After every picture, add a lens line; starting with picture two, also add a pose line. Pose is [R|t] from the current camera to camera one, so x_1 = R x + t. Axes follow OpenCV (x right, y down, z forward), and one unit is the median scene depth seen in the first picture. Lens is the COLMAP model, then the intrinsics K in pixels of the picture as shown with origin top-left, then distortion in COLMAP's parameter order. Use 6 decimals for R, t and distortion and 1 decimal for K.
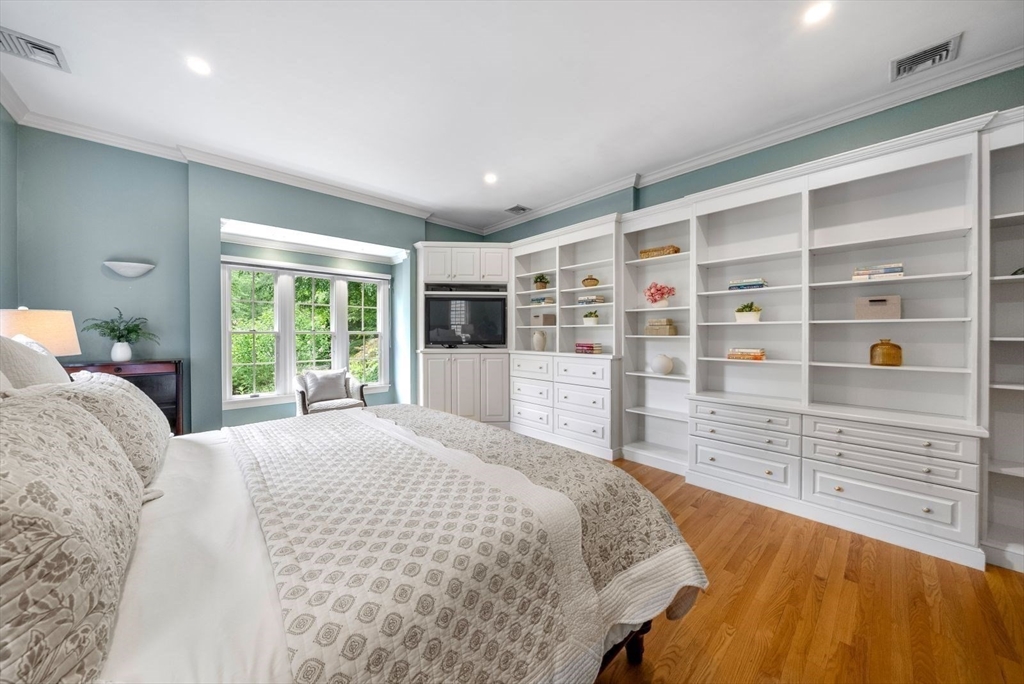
lens RADIAL K [[348.1, 0, 511.3], [0, 348.1, 342.2], [0, 0, 1]] dist [-0.008330, -0.000047]
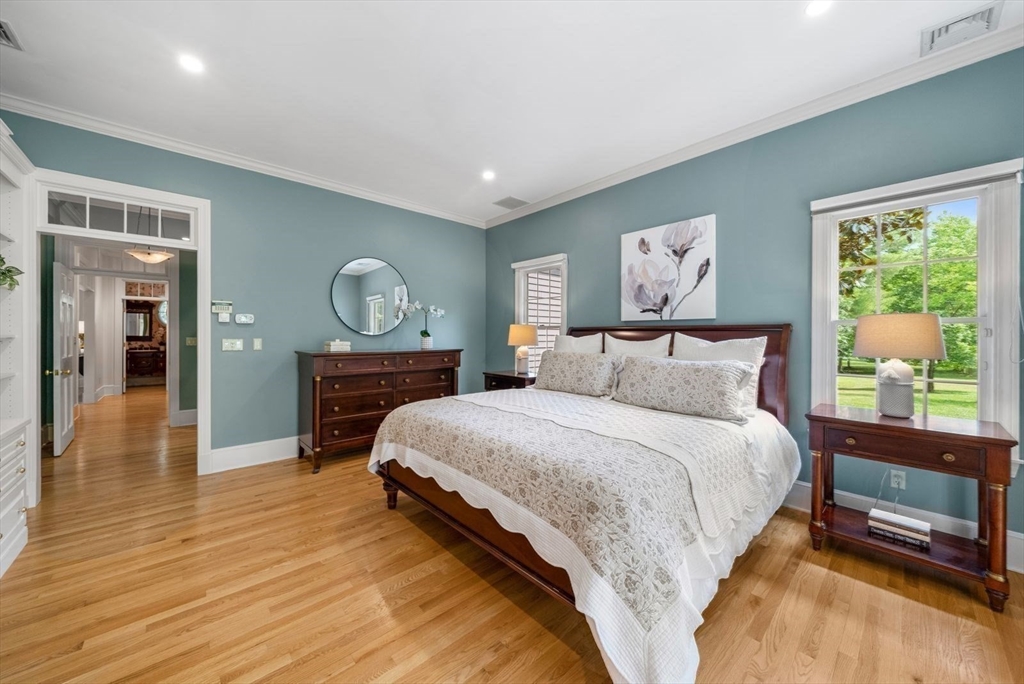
lens RADIAL K [[366.1, 0, 506.8], [0, 366.1, 332.6], [0, 0, 1]] dist [-0.001231, -0.000044]
pose [[-0.999757, -0.001074, 0.022024, -0.092415], [-0.000676, 0.999837, 0.018042, -0.022264], [-0.022040, 0.018022, -0.999595, 0.876218]]
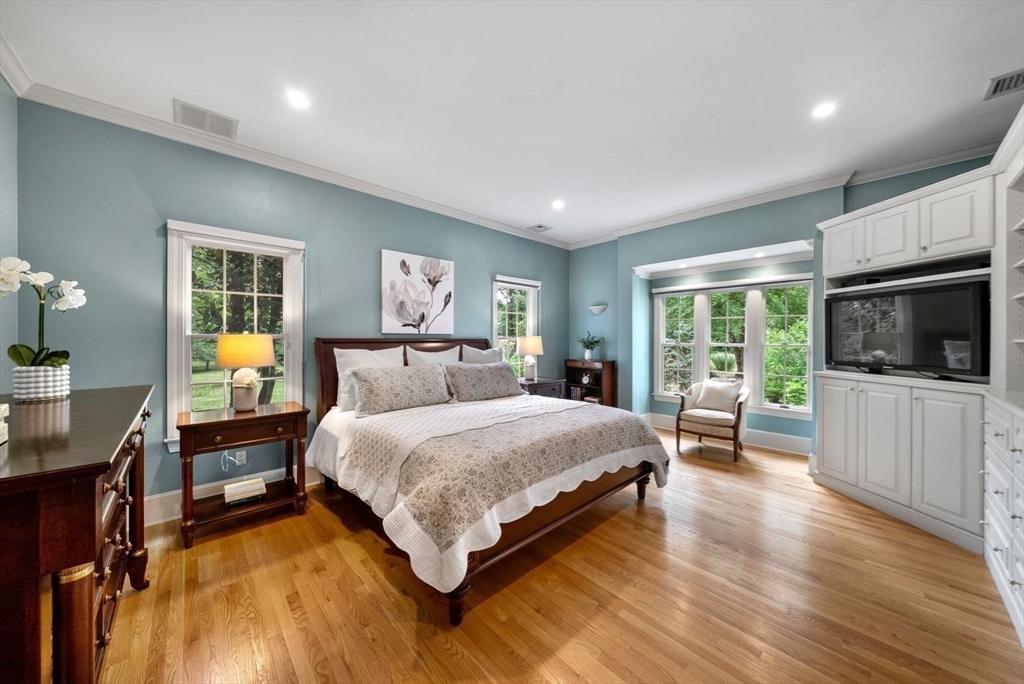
lens RADIAL K [[352.4, 0, 509.0], [0, 352.4, 341.3], [0, 0, 1]] dist [-0.007617, -0.000111]
pose [[-0.005215, 0.006858, -0.999963, 0.472962], [-0.025983, 0.999638, 0.006991, -0.028461], [0.999649, 0.026019, -0.005035, 0.347352]]
